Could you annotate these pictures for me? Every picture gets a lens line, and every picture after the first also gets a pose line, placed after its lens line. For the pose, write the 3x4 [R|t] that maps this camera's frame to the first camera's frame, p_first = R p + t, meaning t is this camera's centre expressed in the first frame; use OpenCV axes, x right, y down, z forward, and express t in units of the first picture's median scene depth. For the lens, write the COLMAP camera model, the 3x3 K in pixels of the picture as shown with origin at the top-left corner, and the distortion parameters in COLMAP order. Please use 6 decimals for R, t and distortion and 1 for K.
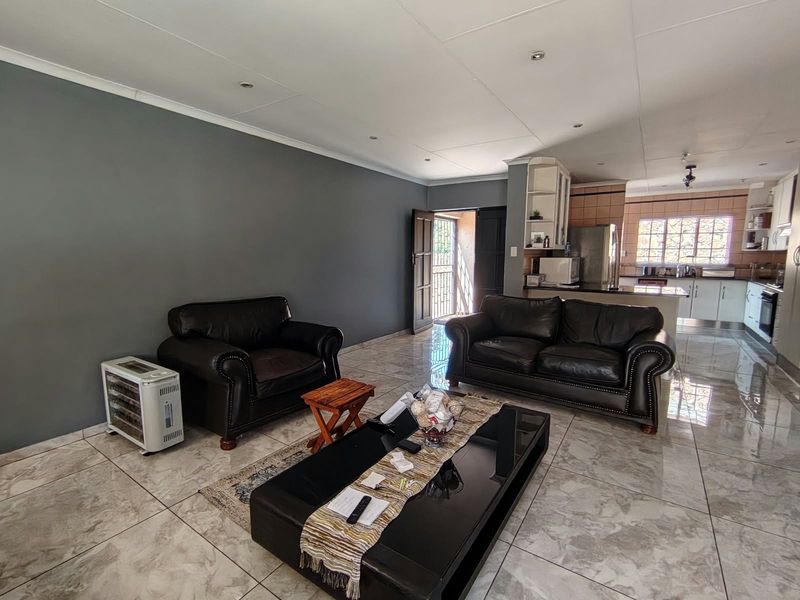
lens RADIAL K [[371.2, 0, 397.7], [0, 371.2, 296.8], [0, 0, 1]] dist [0.001807, 0.000267]
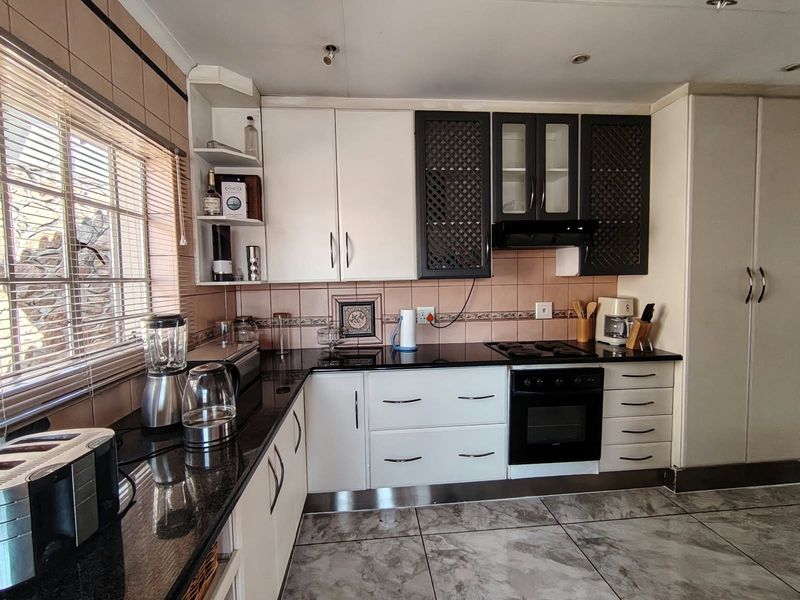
lens RADIAL K [[371.2, 0, 398.2], [0, 371.2, 300.3], [0, 0, 1]] dist [0.001807, 0.000267]
pose [[-0.626154, -0.035422, 0.778894, 0.597584], [0.111711, 0.984586, 0.134580, -0.135318], [-0.771655, 0.171279, -0.612545, 1.069094]]
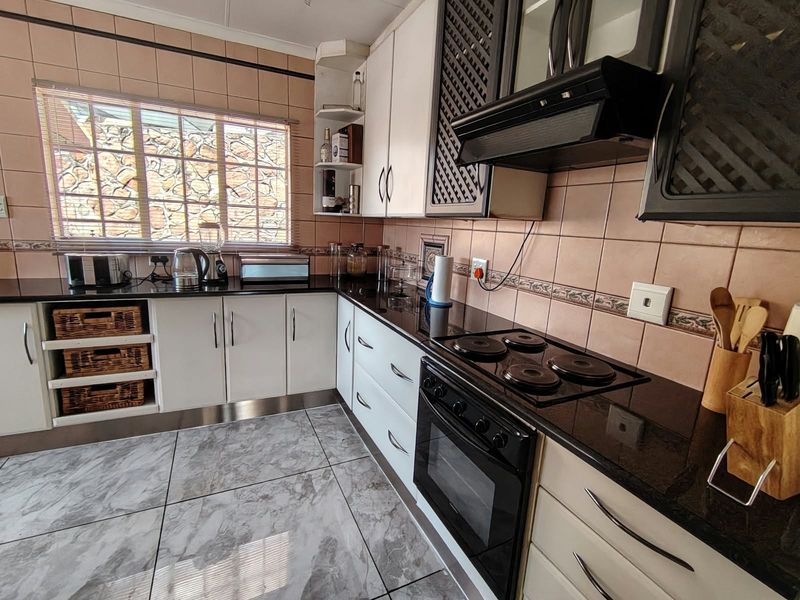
lens RADIAL K [[371.2, 0, 395.8], [0, 371.2, 297.9], [0, 0, 1]] dist [0.001807, 0.000267]
pose [[0.515169, -0.145369, 0.844671, 0.600478], [0.052708, 0.989020, 0.138065, -0.083361], [-0.855466, -0.026606, 0.517175, 0.698206]]
